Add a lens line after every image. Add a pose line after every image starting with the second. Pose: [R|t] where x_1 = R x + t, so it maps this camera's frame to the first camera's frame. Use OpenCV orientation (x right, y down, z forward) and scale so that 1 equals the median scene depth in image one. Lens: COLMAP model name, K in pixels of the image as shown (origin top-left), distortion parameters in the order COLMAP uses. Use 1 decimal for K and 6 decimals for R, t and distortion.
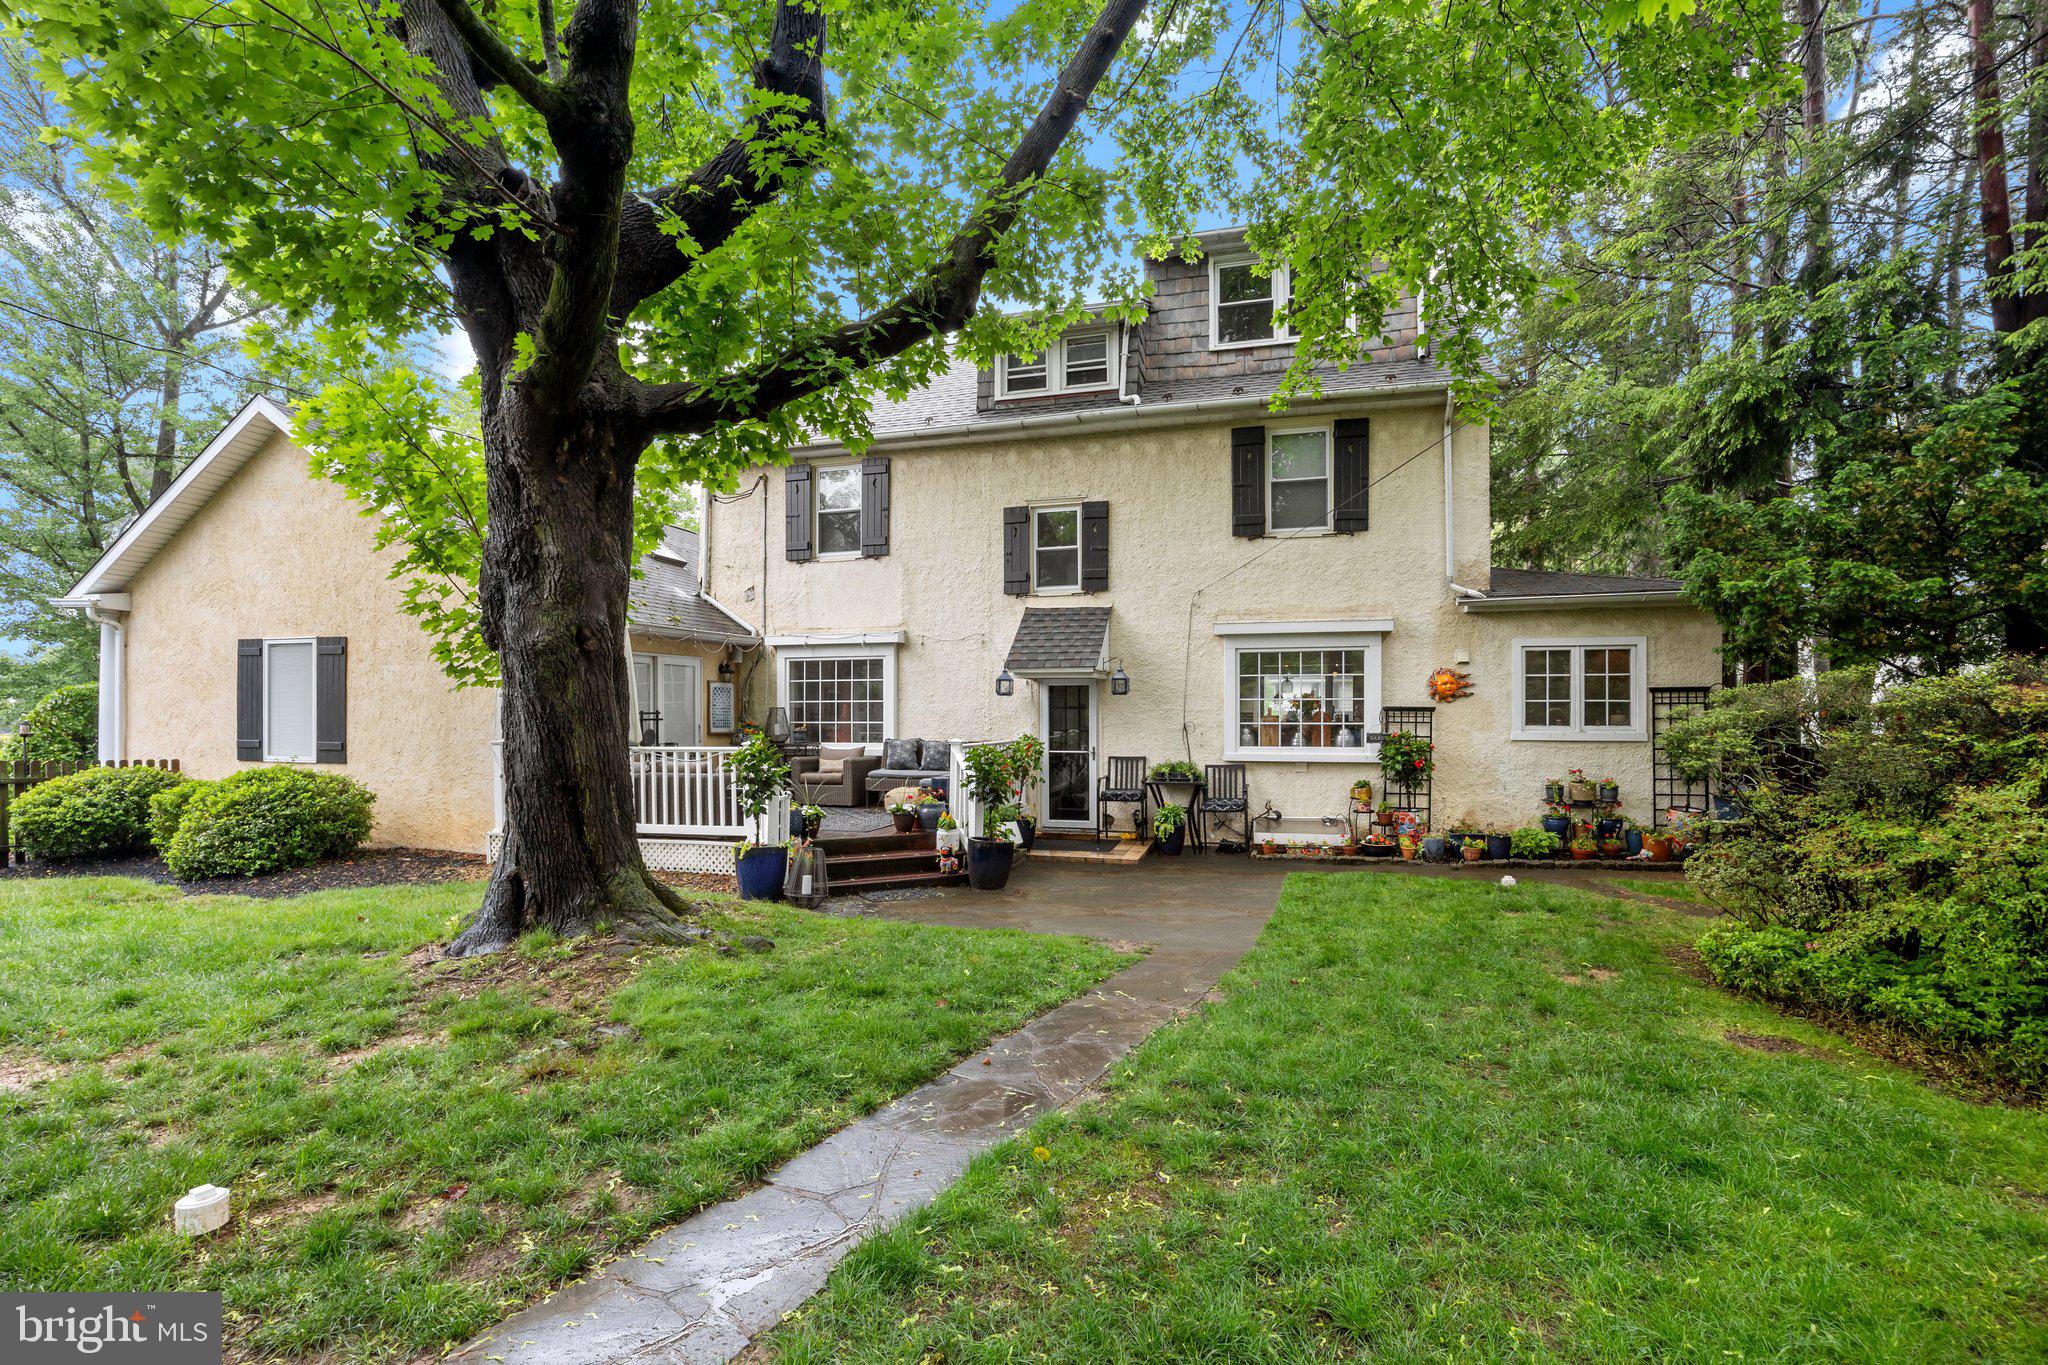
lens RADIAL K [[881.2, 0, 1023.2], [0, 881.2, 693.4], [0, 0, 1]] dist [-0.017858, 0.000168]
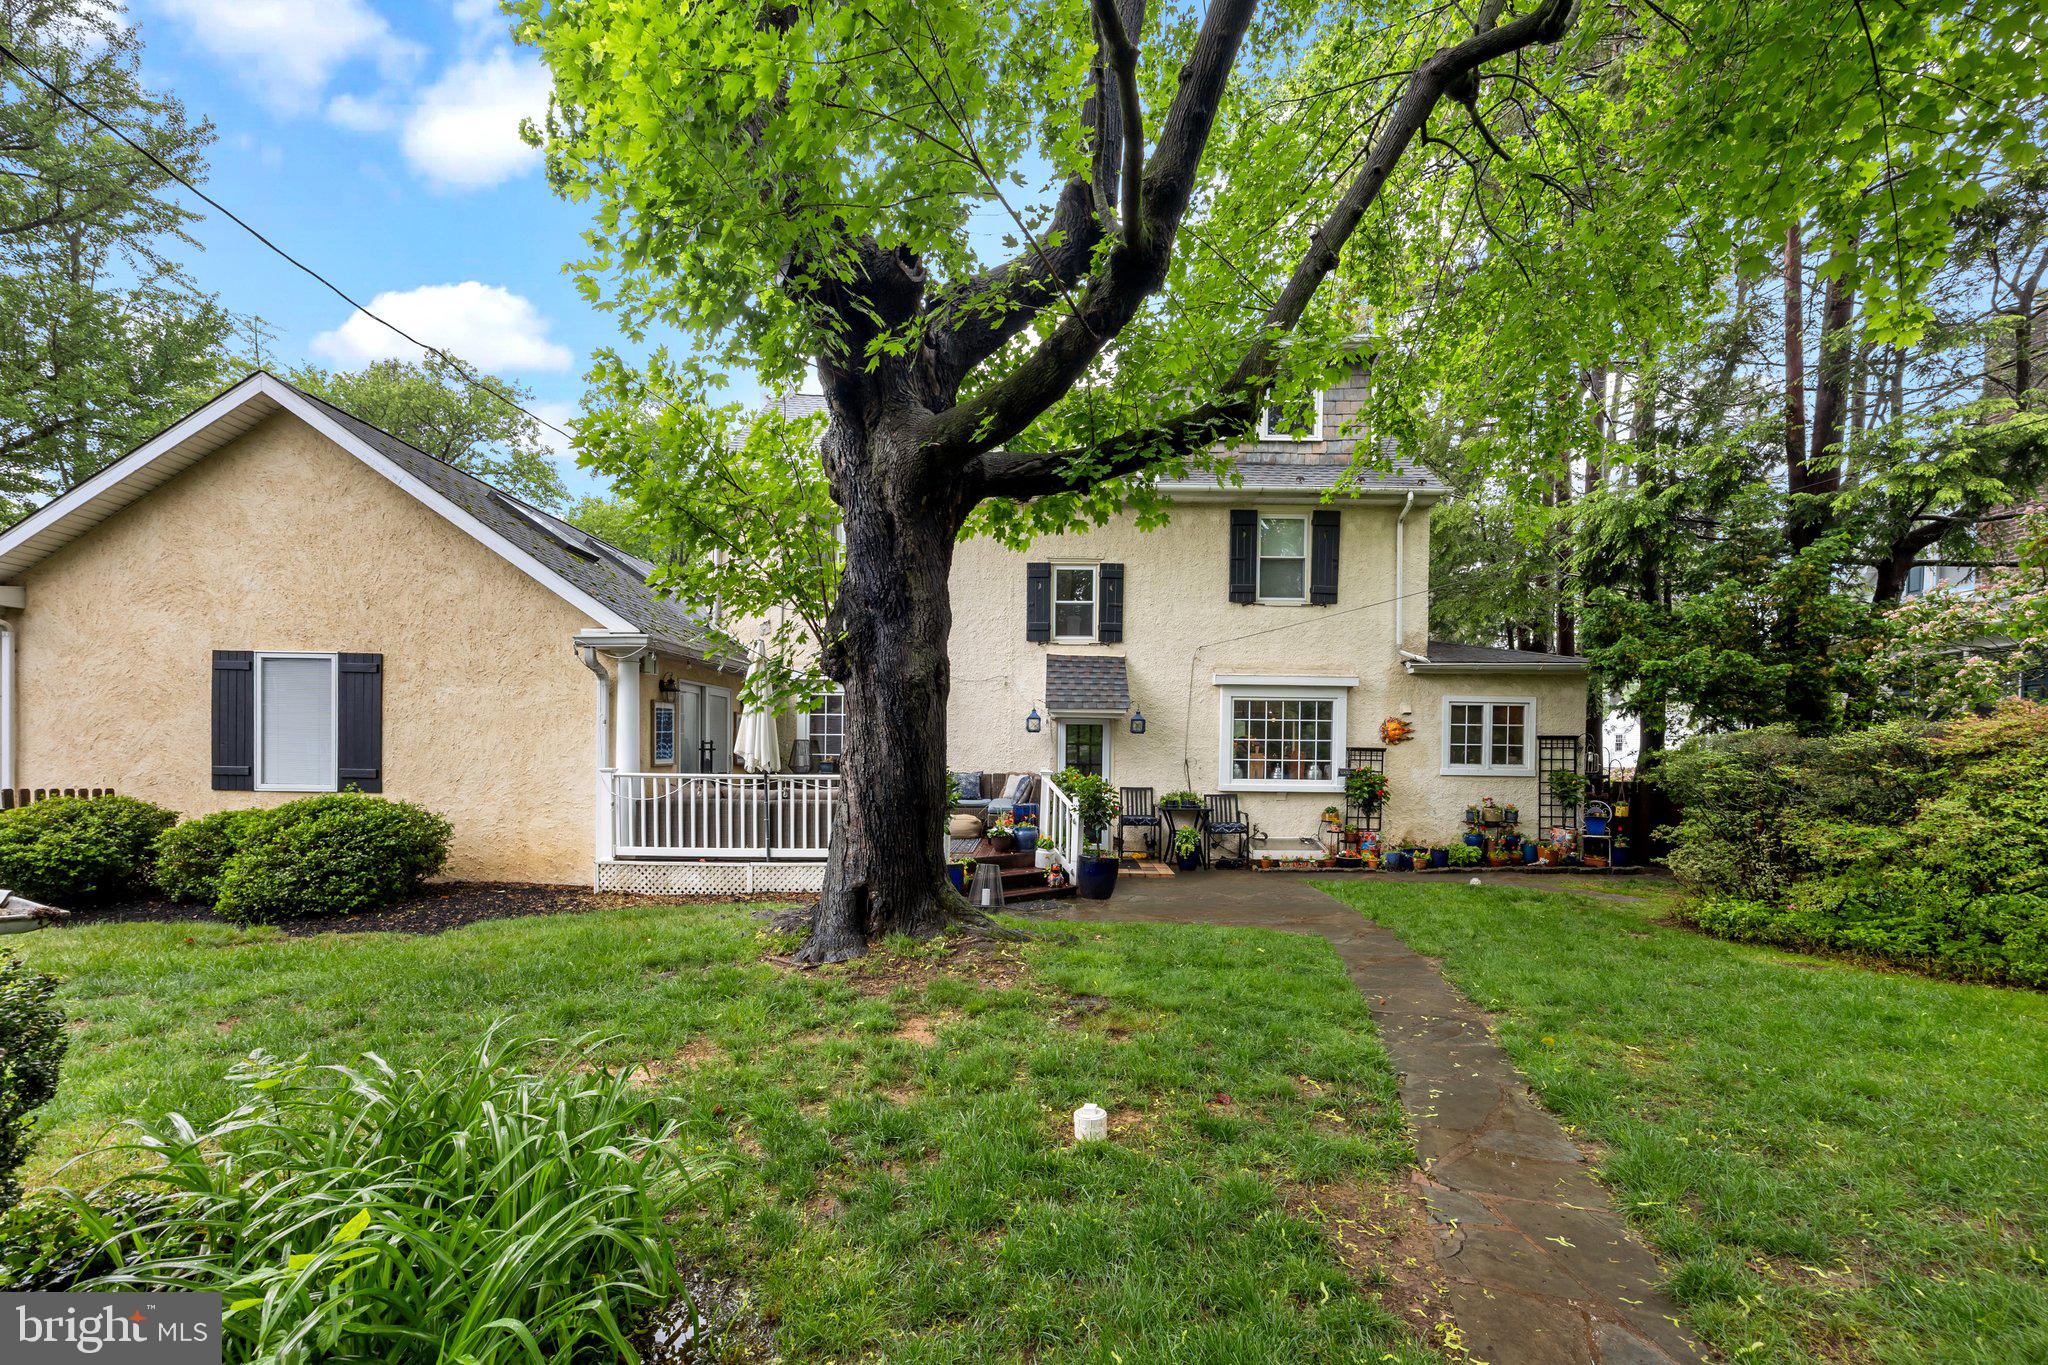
lens RADIAL K [[840.5, 0, 1059.8], [0, 840.5, 746.1], [0, 0, 1]] dist [0.008747, 0.000028]
pose [[0.965186, 0.015255, 0.261118, -0.299455], [-0.019389, 0.999724, 0.013261, 0.005826], [-0.260844, -0.017862, 0.965216, -0.040227]]
